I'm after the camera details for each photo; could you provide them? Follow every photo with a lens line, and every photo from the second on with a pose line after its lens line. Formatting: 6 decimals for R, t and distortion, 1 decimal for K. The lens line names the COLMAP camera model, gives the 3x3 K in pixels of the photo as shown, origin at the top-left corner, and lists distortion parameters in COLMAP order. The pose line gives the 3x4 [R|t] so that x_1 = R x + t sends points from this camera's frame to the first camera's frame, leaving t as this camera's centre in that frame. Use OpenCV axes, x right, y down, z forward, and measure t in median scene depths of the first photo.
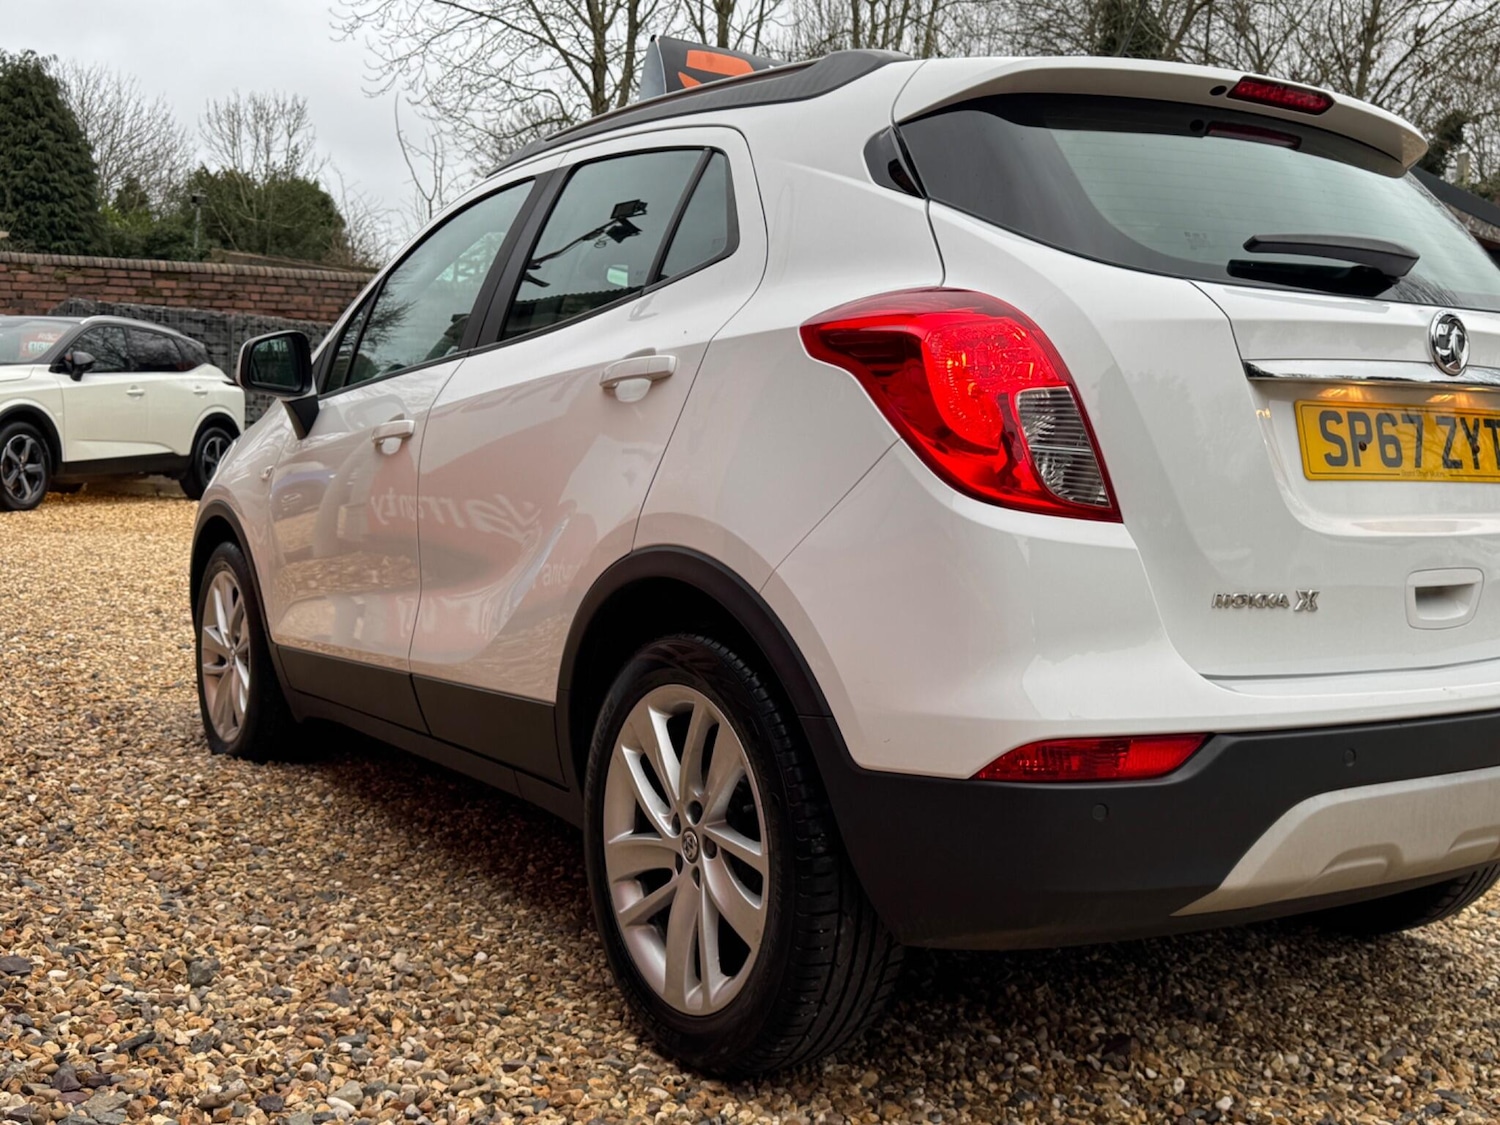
lens RADIAL K [[1539.4, 0, 748.9], [0, 1539.4, 578.1], [0, 0, 1]] dist [0.172501, -0.367920]
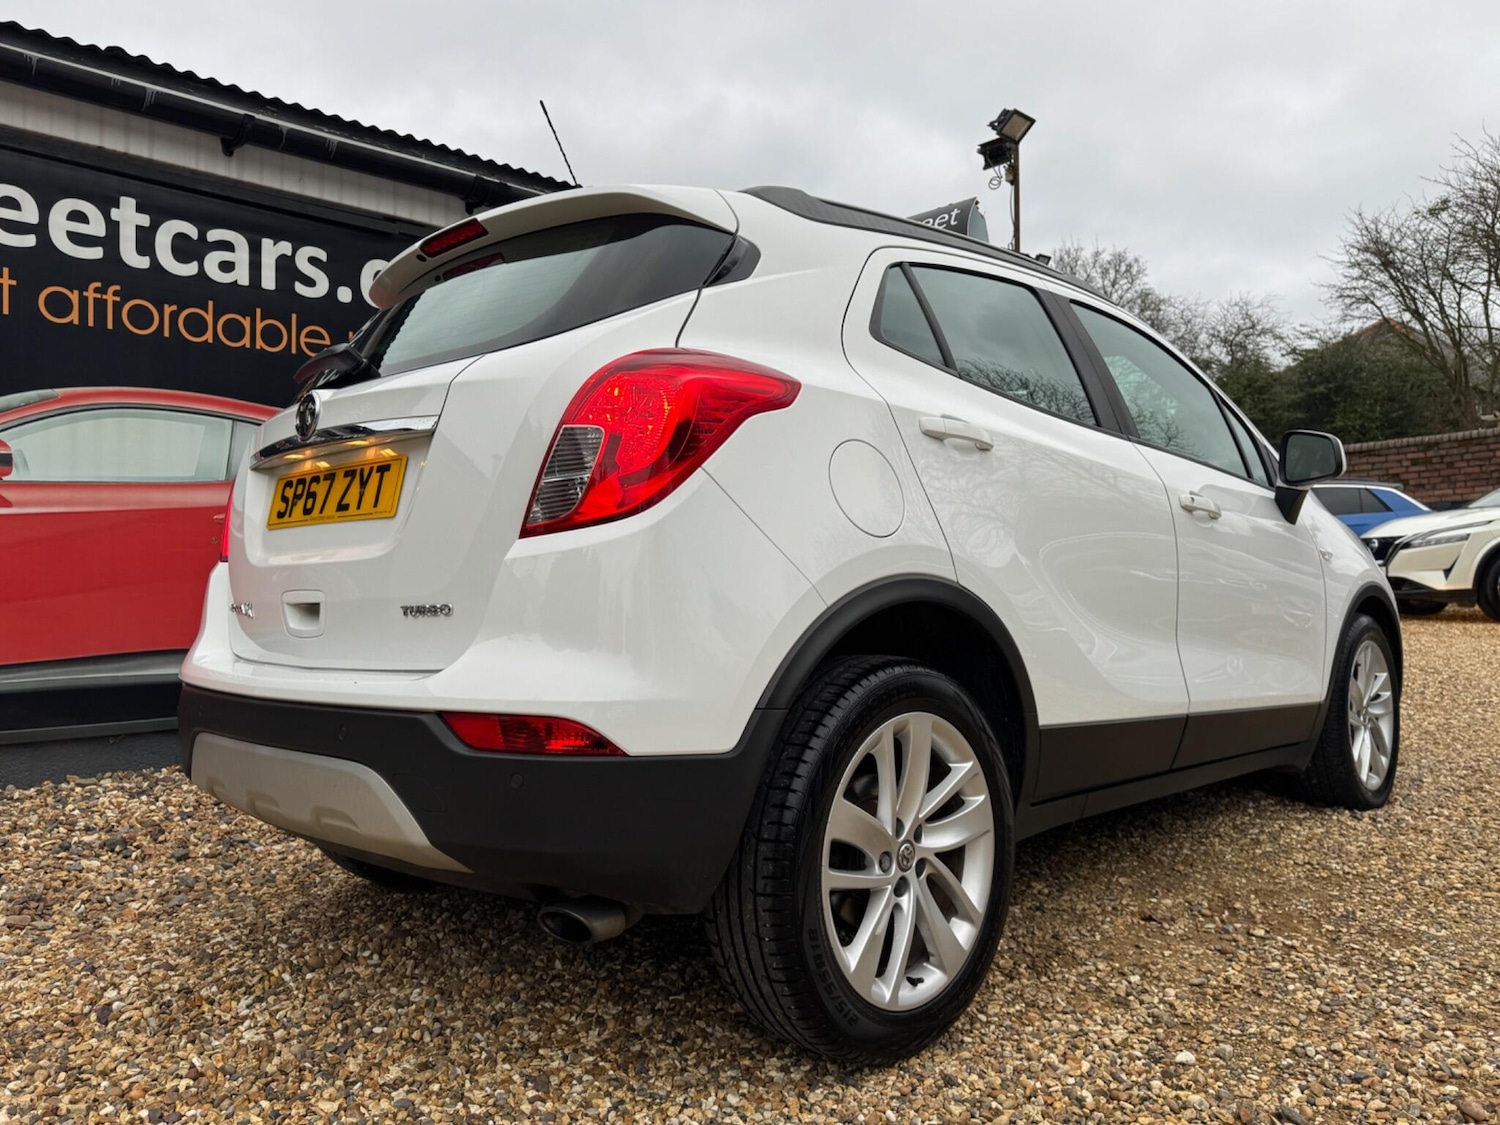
lens RADIAL K [[1122.0, 0, 738.2], [0, 1122.0, 573.7], [0, 0, 1]] dist [0.006045, -0.005451]
pose [[0.209791, -0.037137, -0.977041, 0.980744], [-0.060625, 0.996862, -0.050908, 0.004004], [0.975865, 0.069913, 0.206881, 0.800443]]
